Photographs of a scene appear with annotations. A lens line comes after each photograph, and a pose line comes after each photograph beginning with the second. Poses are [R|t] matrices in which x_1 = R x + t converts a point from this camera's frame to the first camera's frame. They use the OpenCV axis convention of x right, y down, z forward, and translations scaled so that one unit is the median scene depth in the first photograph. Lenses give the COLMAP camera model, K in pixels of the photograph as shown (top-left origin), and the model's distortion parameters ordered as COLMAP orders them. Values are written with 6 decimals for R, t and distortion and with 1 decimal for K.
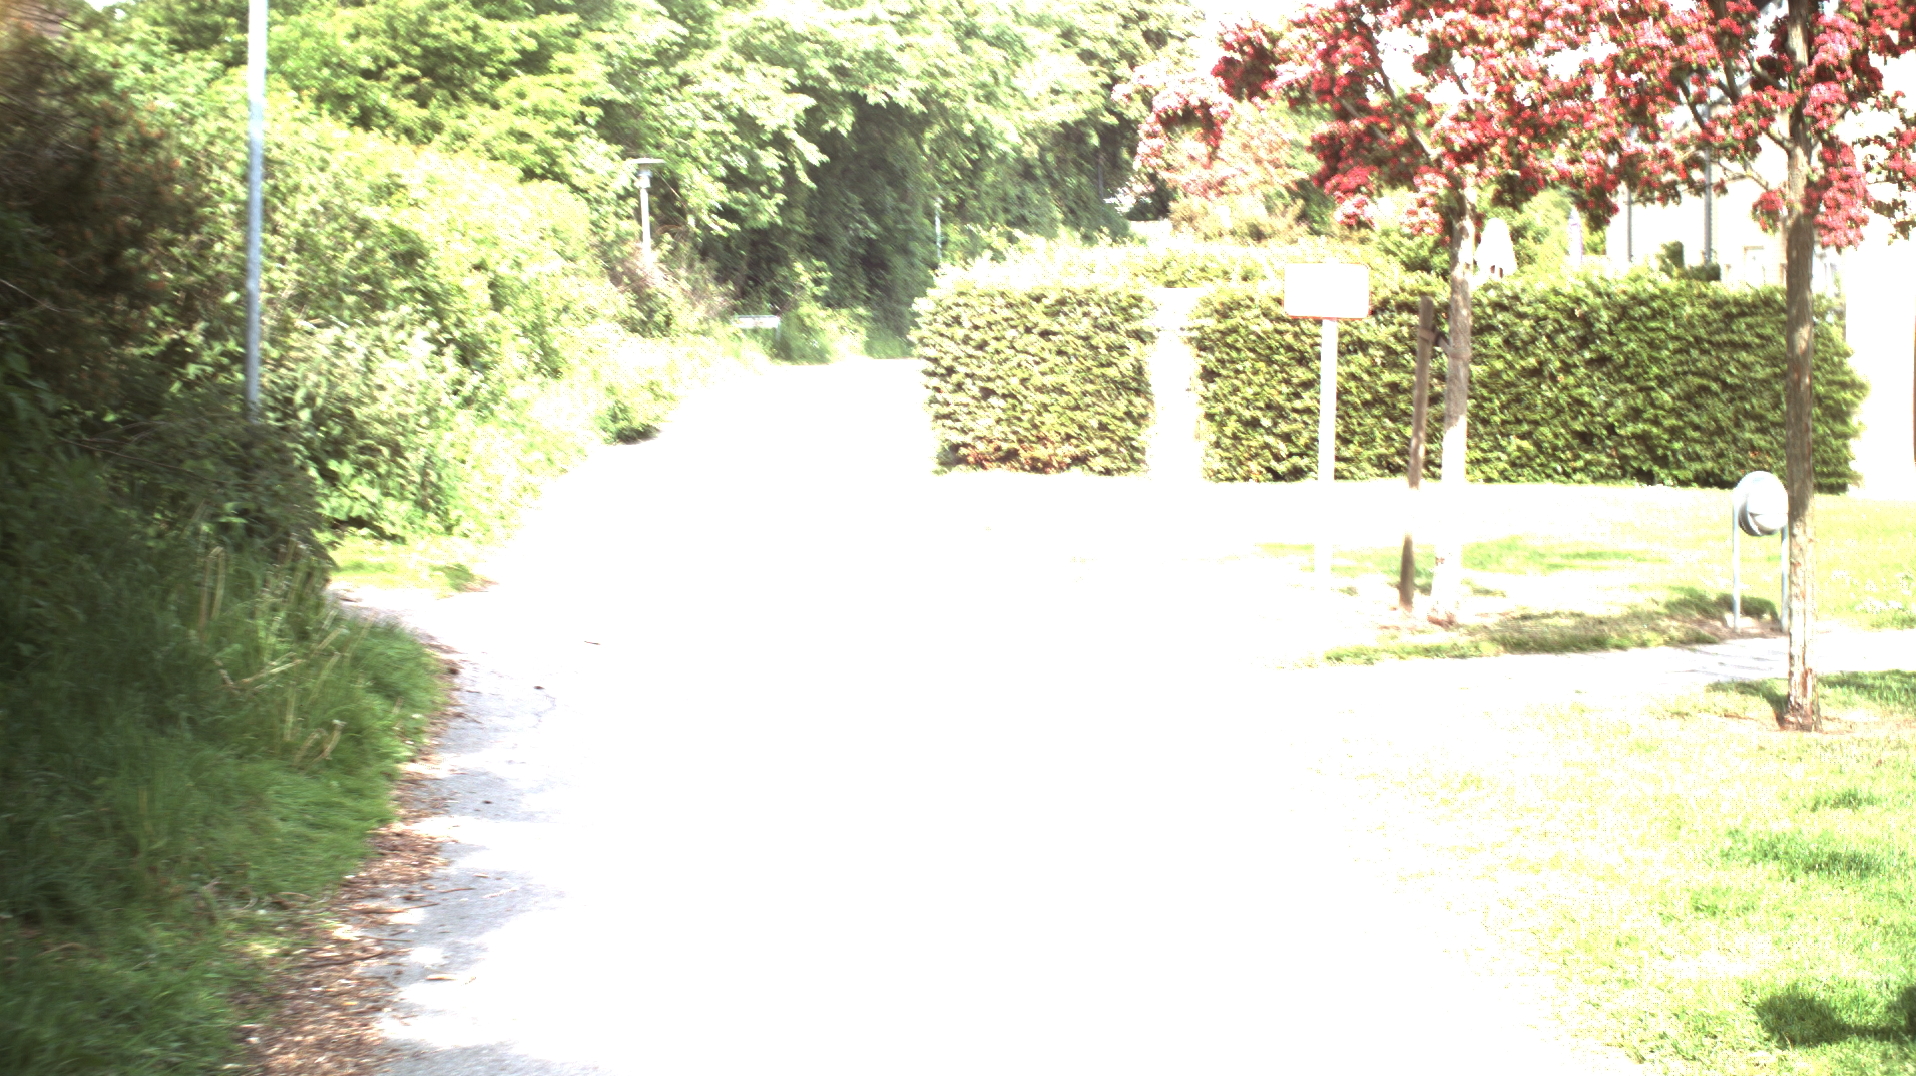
lens RADIAL K [[3366.9, 0, 958.0], [0, 3366.9, 538.0], [0, 0, 1]] dist [-0.305077, 0.524460]
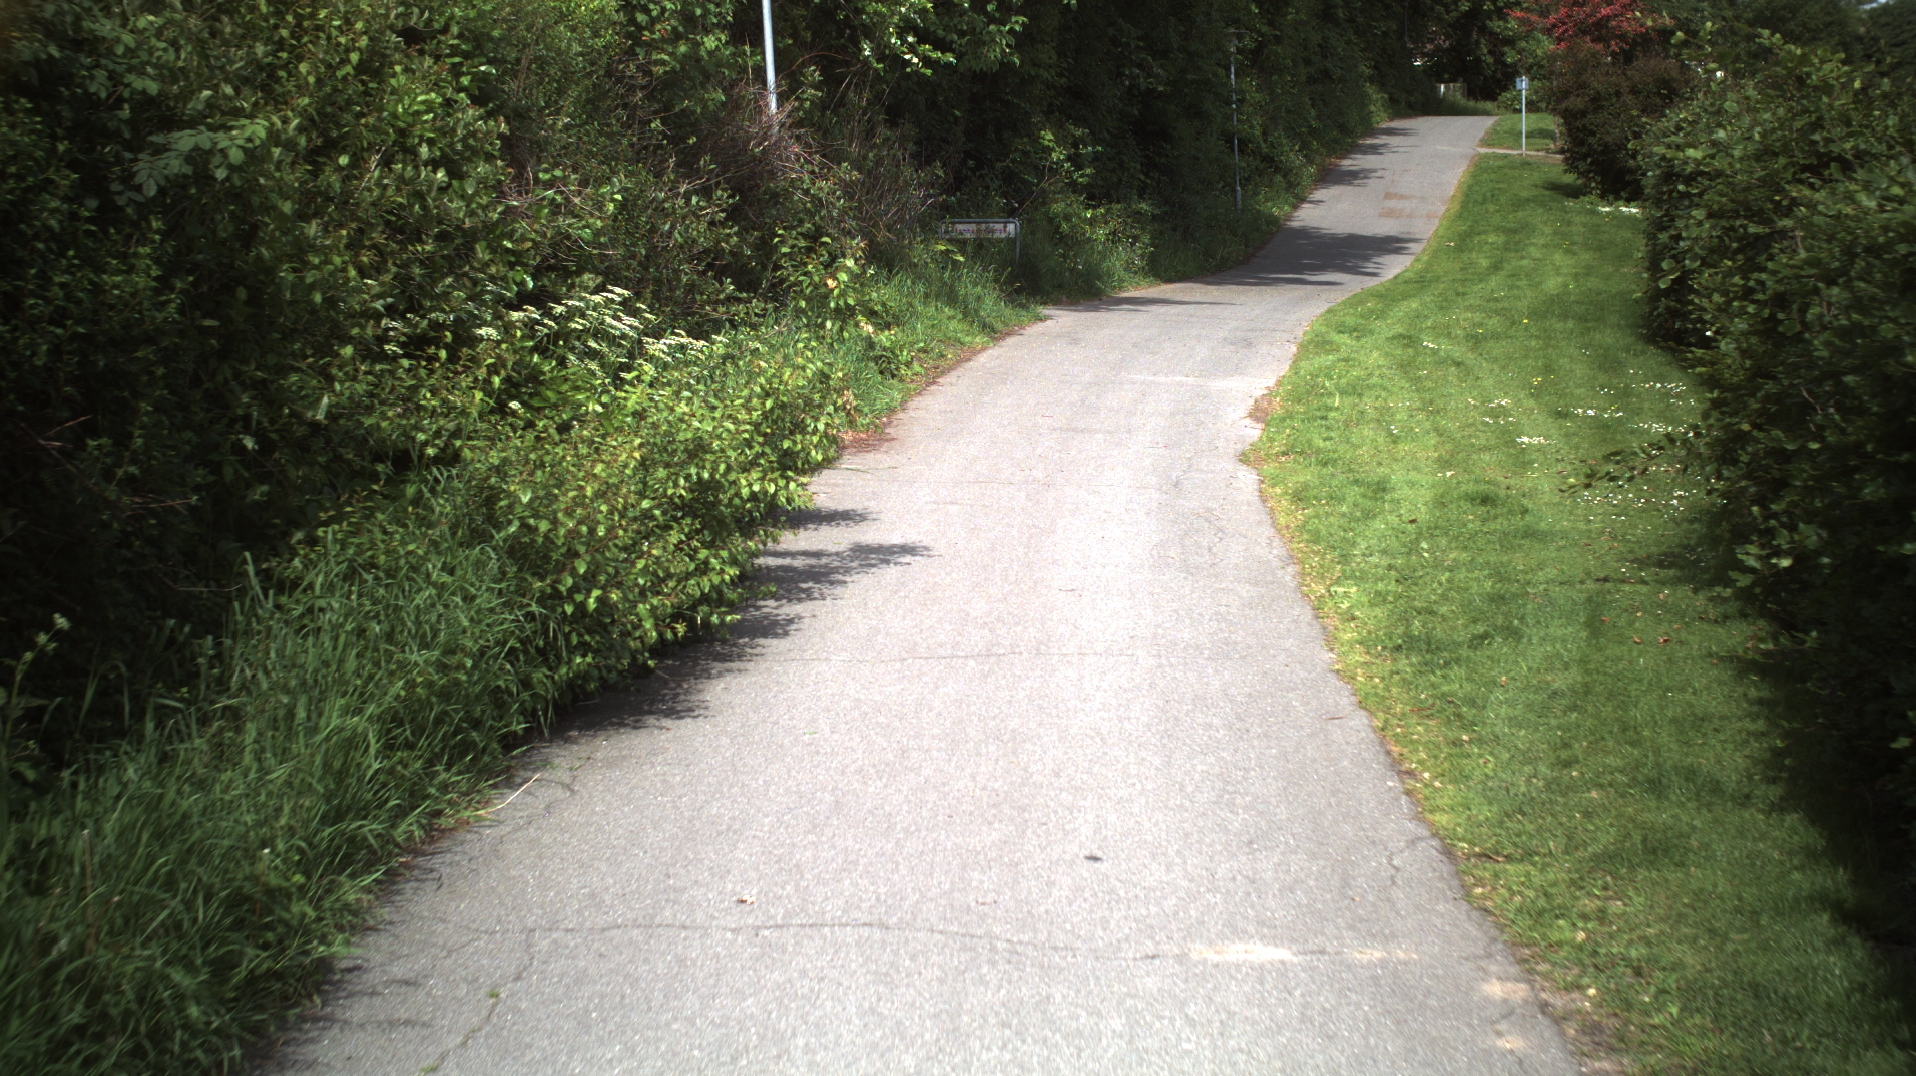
lens RADIAL K [[3366.9, 0, 958.0], [0, 3366.9, 538.0], [0, 0, 1]] dist [-0.305077, 0.524460]
pose [[0.998147, 0.003376, -0.060747, -0.040039], [-0.001082, 0.999286, 0.037767, -0.046017], [0.060832, -0.037631, 0.997438, 0.580632]]
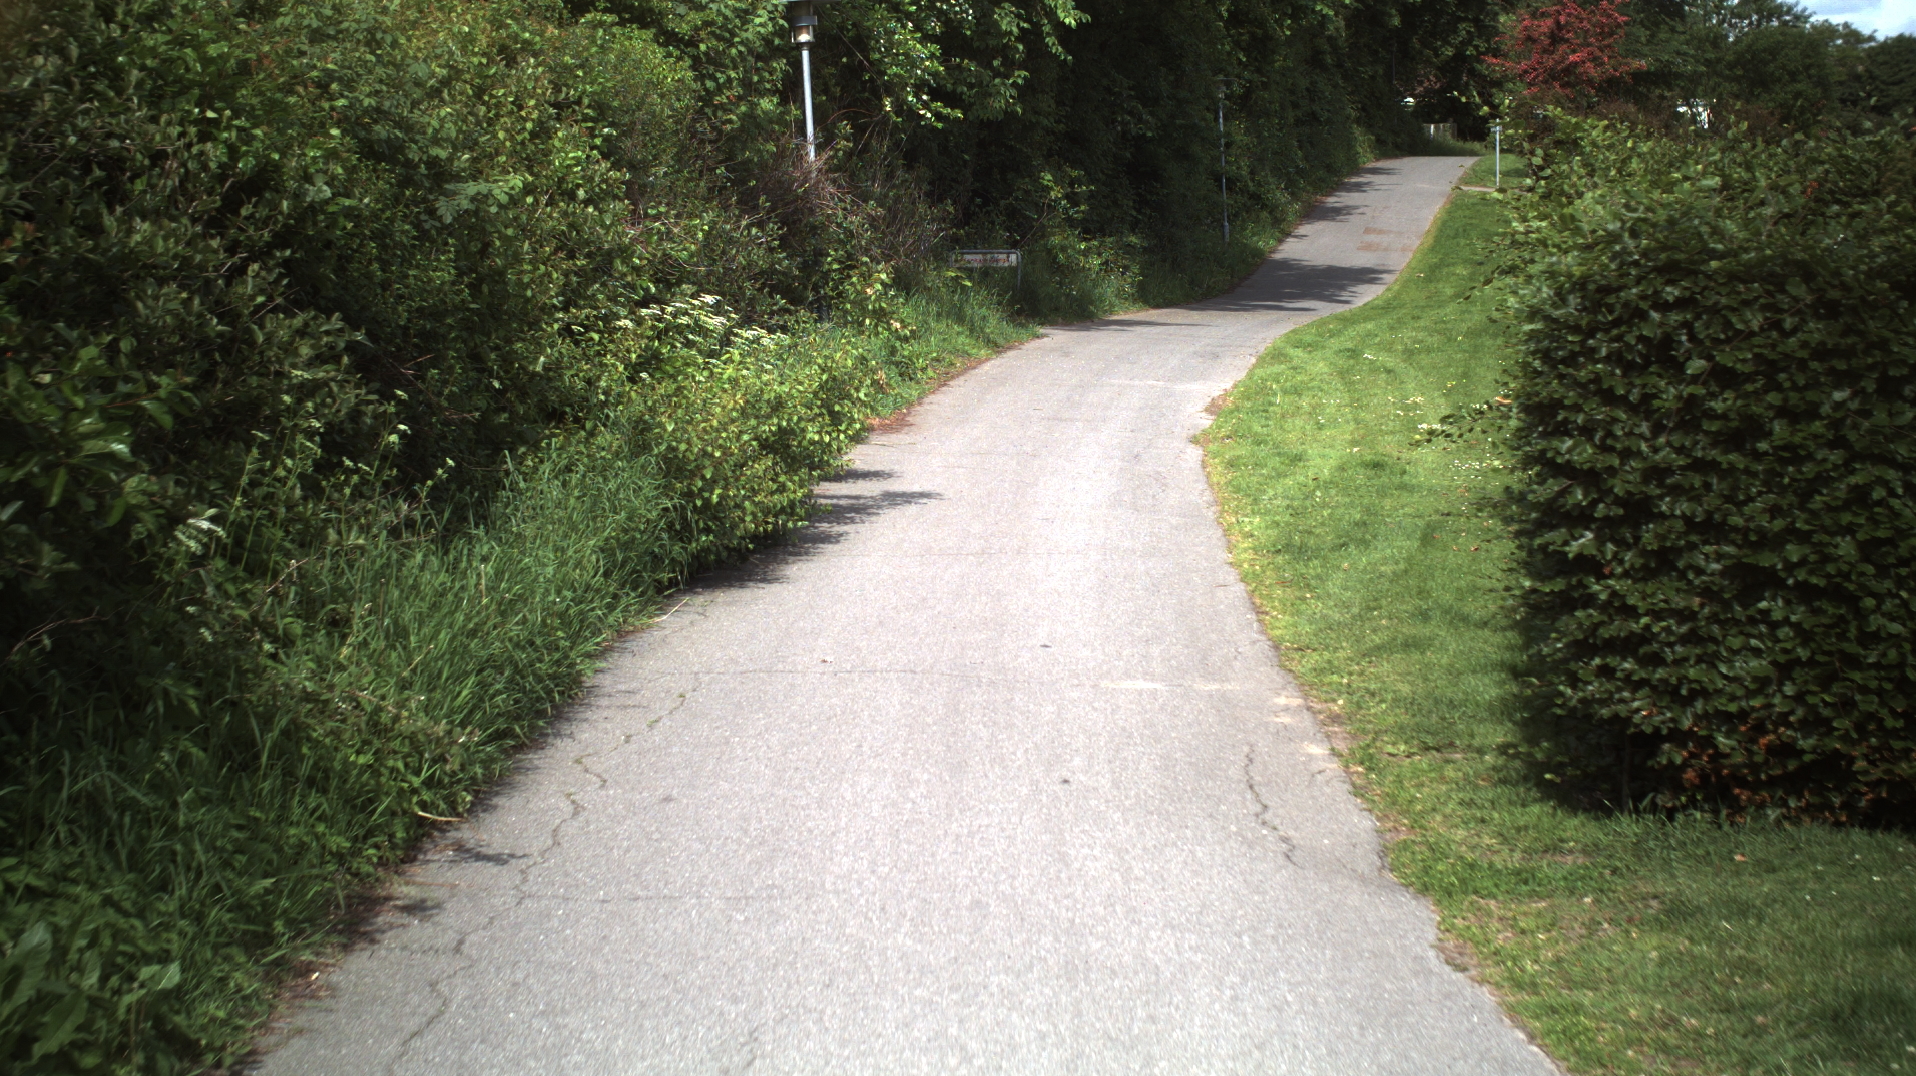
lens RADIAL K [[3366.9, 0, 958.0], [0, 3366.9, 538.0], [0, 0, 1]] dist [-0.305077, 0.524460]
pose [[0.997934, 0.004229, -0.064108, -0.032054], [-0.002494, 0.999629, 0.027118, -0.037952], [0.064199, -0.026902, 0.997574, 0.464668]]
